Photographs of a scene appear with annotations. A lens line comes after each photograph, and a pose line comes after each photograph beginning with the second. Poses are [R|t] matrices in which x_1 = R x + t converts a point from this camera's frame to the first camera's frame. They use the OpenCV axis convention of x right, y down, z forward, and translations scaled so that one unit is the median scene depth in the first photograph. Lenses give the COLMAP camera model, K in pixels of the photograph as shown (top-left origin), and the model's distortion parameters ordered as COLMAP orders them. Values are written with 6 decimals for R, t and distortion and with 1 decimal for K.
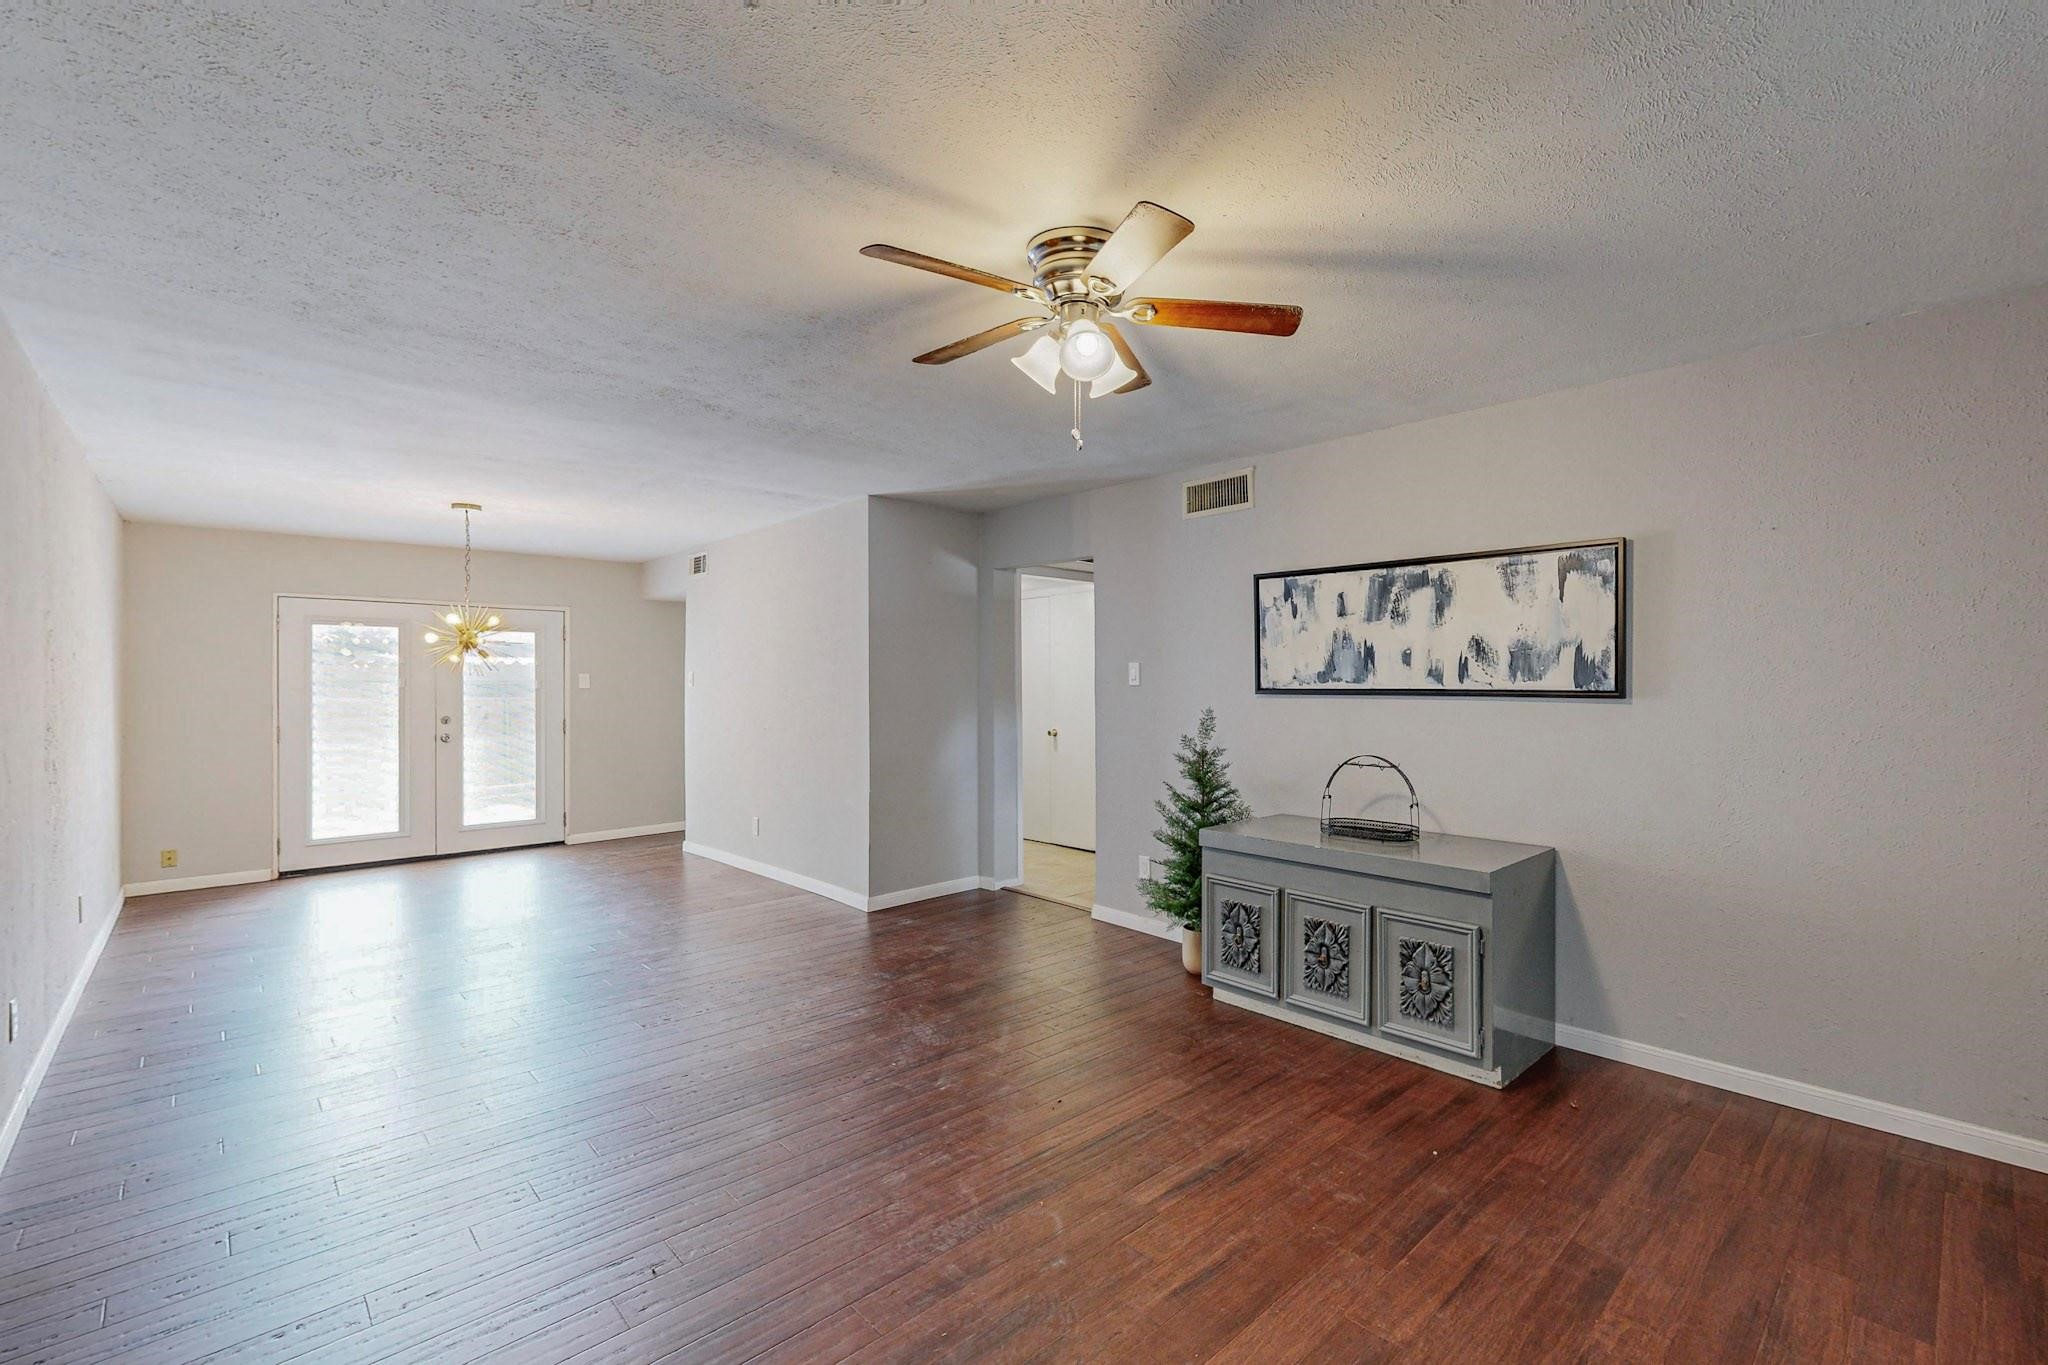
lens RADIAL K [[892.2, 0, 1032.1], [0, 892.2, 677.3], [0, 0, 1]] dist [0.001972, 0.000093]
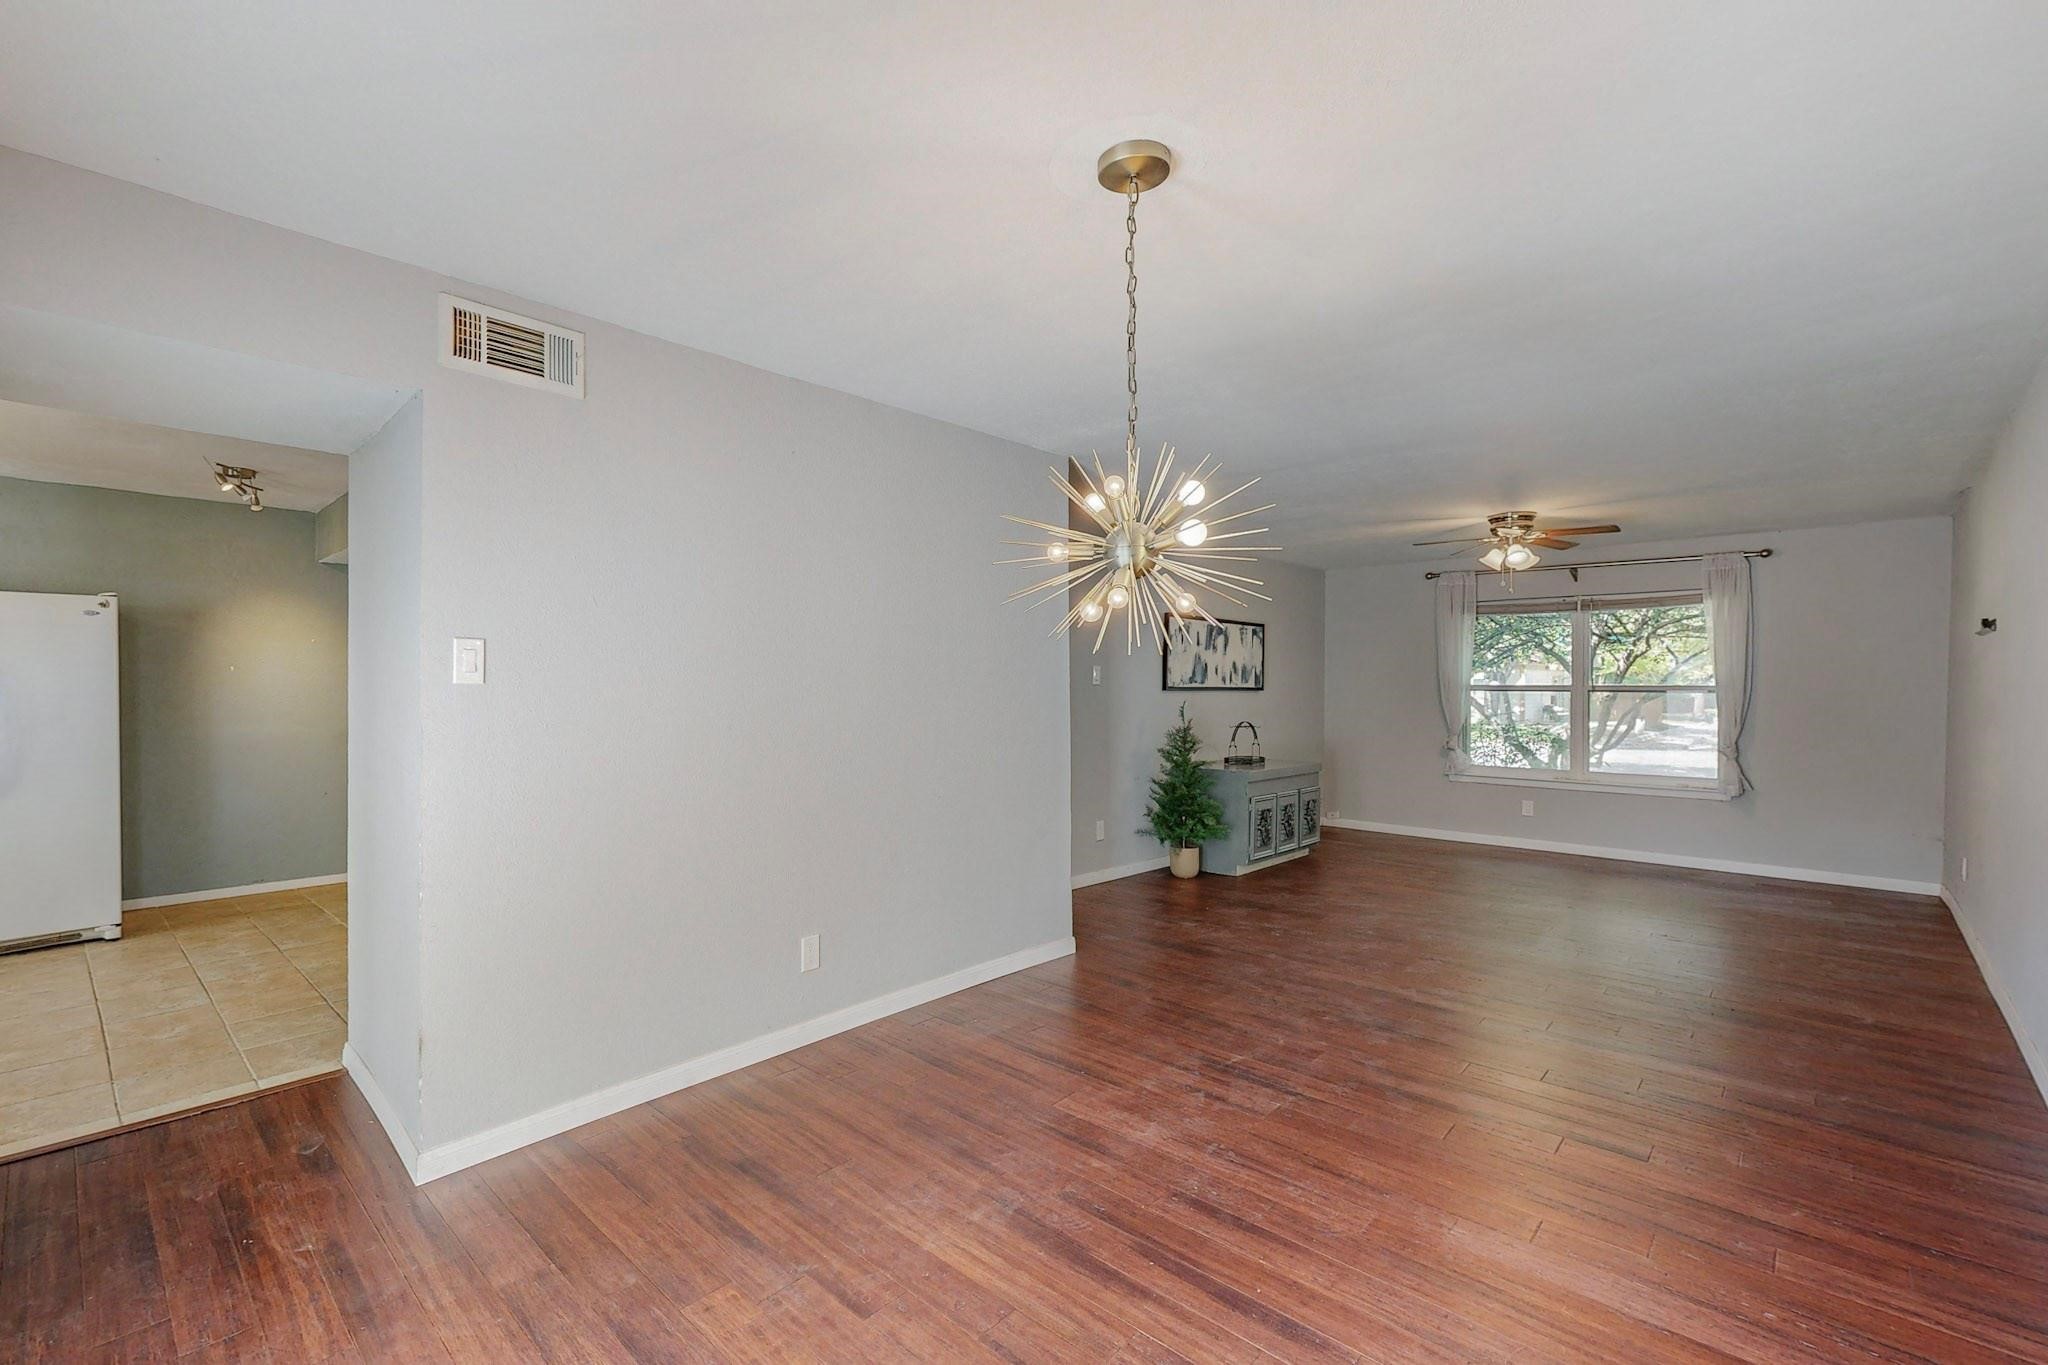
lens RADIAL K [[892.2, 0, 1032.1], [0, 892.2, 694.1], [0, 0, 1]] dist [0.001972, 0.000093]
pose [[-0.086316, -0.006396, 0.996247, -1.393005], [-0.005507, 0.999967, 0.005943, 0.017906], [-0.996253, -0.004974, -0.086348, 1.521601]]
